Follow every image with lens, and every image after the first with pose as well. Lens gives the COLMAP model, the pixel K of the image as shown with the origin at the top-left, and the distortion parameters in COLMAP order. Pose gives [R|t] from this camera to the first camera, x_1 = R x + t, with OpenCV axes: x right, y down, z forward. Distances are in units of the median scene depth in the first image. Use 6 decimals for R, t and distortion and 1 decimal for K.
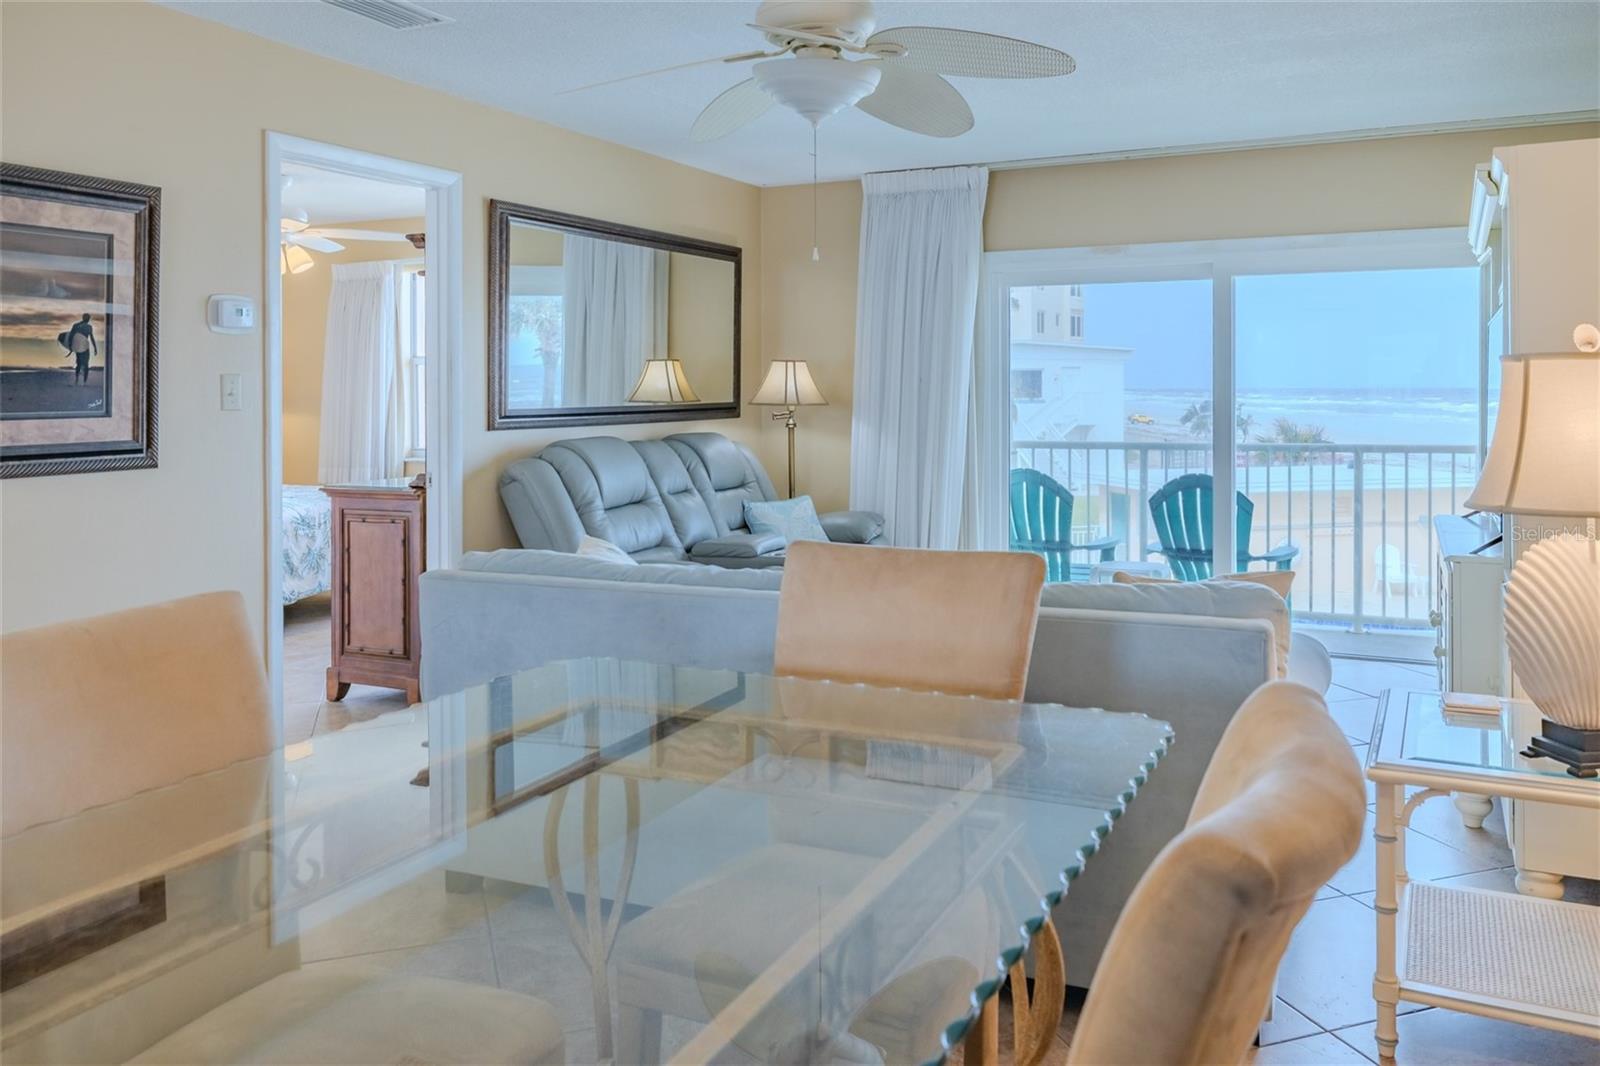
lens RADIAL K [[1174.7, 0, 819.3], [0, 1174.7, 395.0], [0, 0, 1]] dist [0.005111, -0.023126]
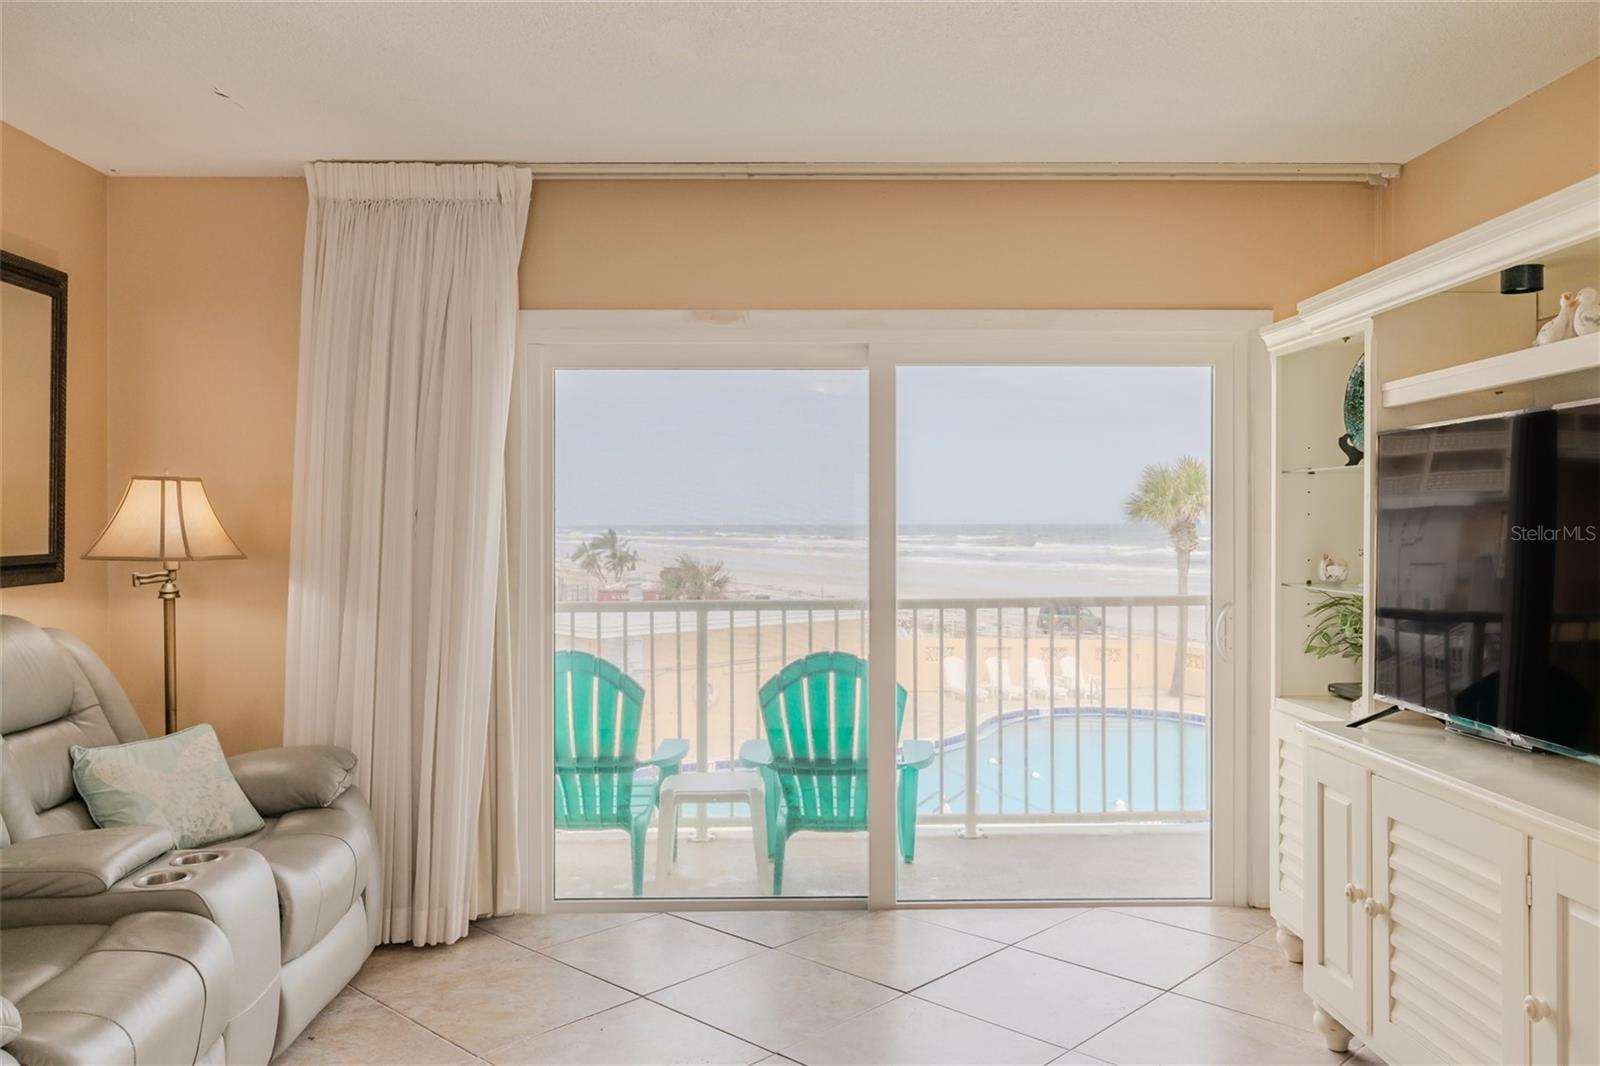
lens RADIAL K [[1174.7, 0, 768.8], [0, 1174.7, 515.1], [0, 0, 1]] dist [0.005111, -0.023126]
pose [[0.894373, 0.005394, 0.447289, -0.020264], [0.000741, 0.999908, -0.013540, -0.004163], [-0.447321, 0.012441, 0.894287, 0.396507]]
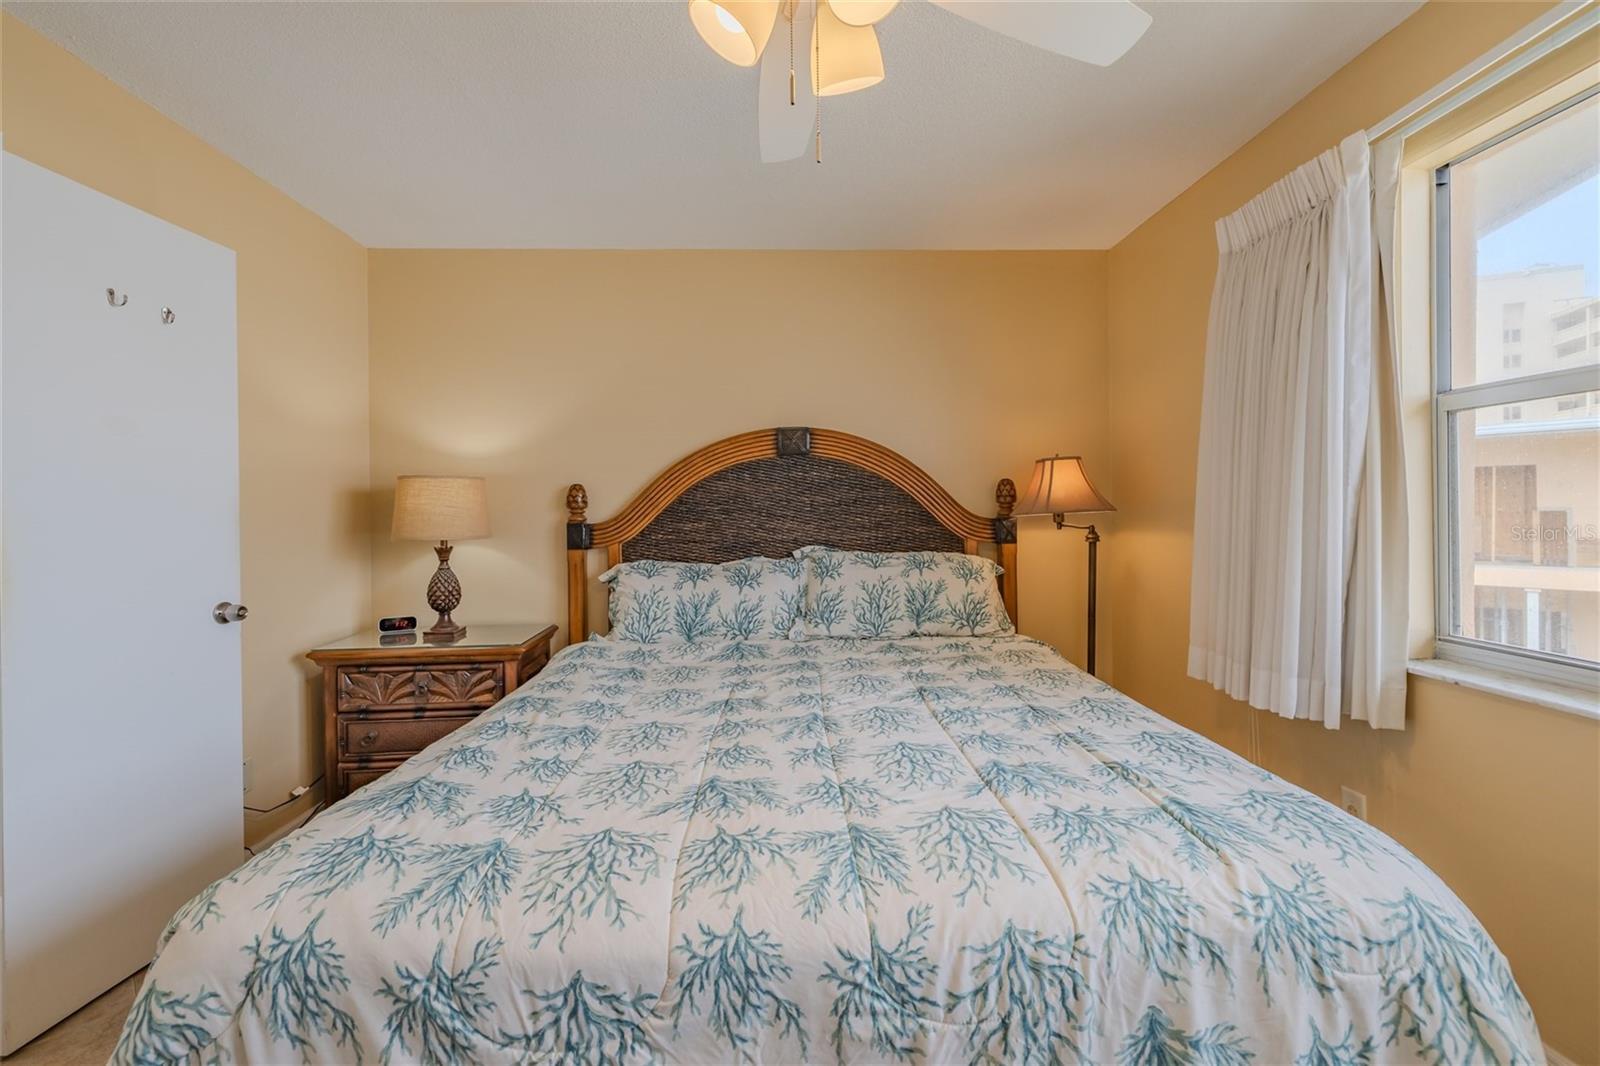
lens RADIAL K [[680.7, 0, 796.0], [0, 680.7, 513.4], [0, 0, 1]] dist [0.001046, 0.000789]
pose [[0.474053, 0.001484, -0.880495, -0.345993], [0.005147, 0.999977, 0.004457, 0.006283], [0.880481, -0.006645, 0.474035, 0.987127]]
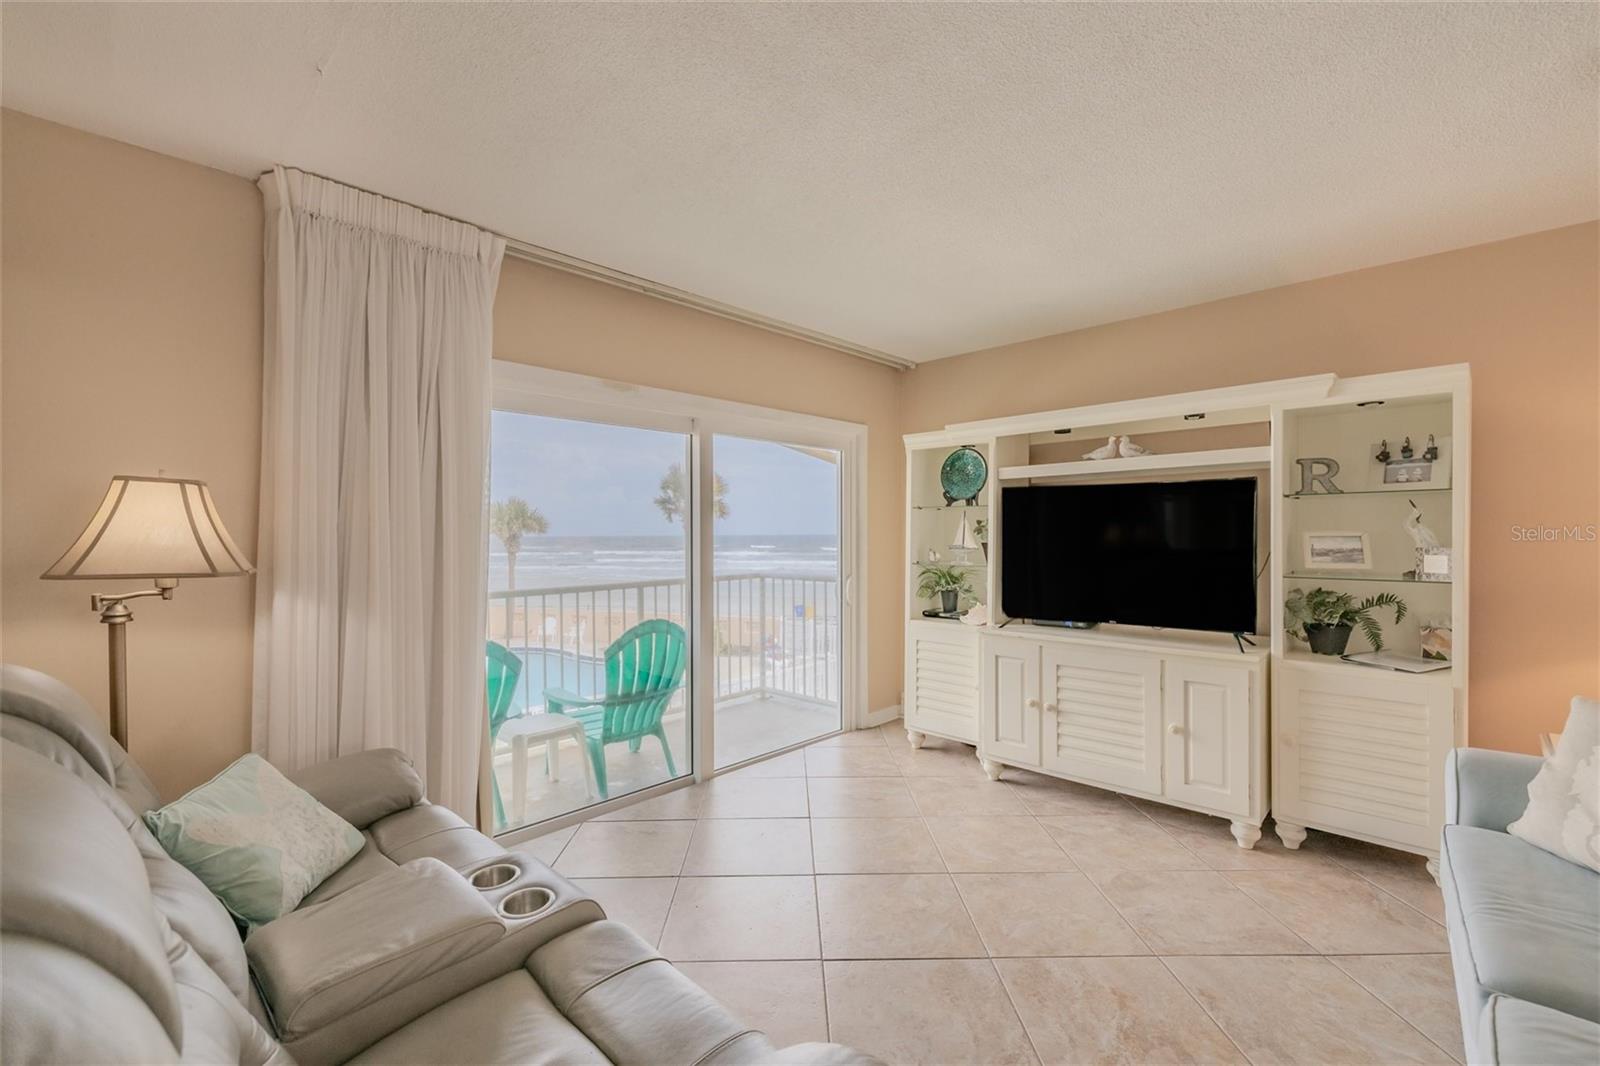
lens RADIAL K [[680.7, 0, 786.4], [0, 680.7, 539.0], [0, 0, 1]] dist [0.001046, 0.000789]
pose [[0.321346, -0.004902, 0.946949, -0.209372], [0.008524, 0.999961, 0.002284, -0.004458], [-0.946924, 0.007338, 0.321375, 0.694048]]
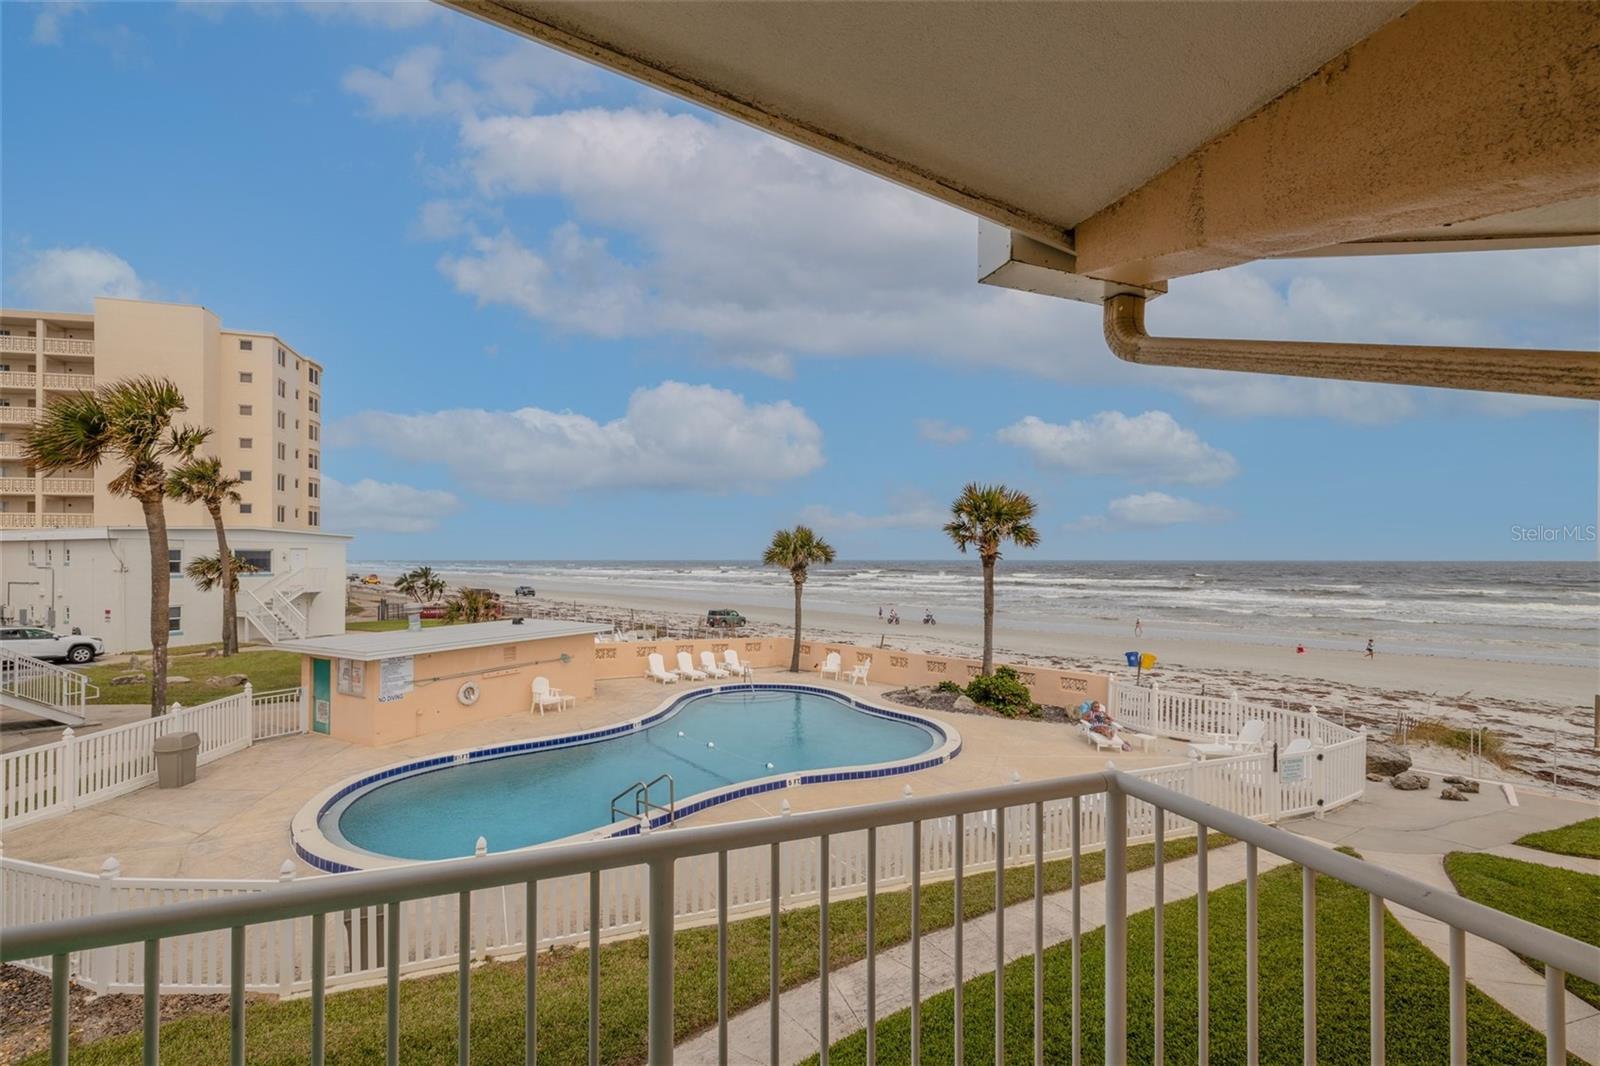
lens RADIAL K [[680.7, 0, 778.1], [0, 680.7, 550.5], [0, 0, 1]] dist [0.001046, 0.000789]
pose [[0.706214, 0.011937, 0.707898, 0.369017], [0.000516, 0.999849, -0.017375, -0.052102], [-0.707998, 0.012636, 0.706101, 0.920074]]
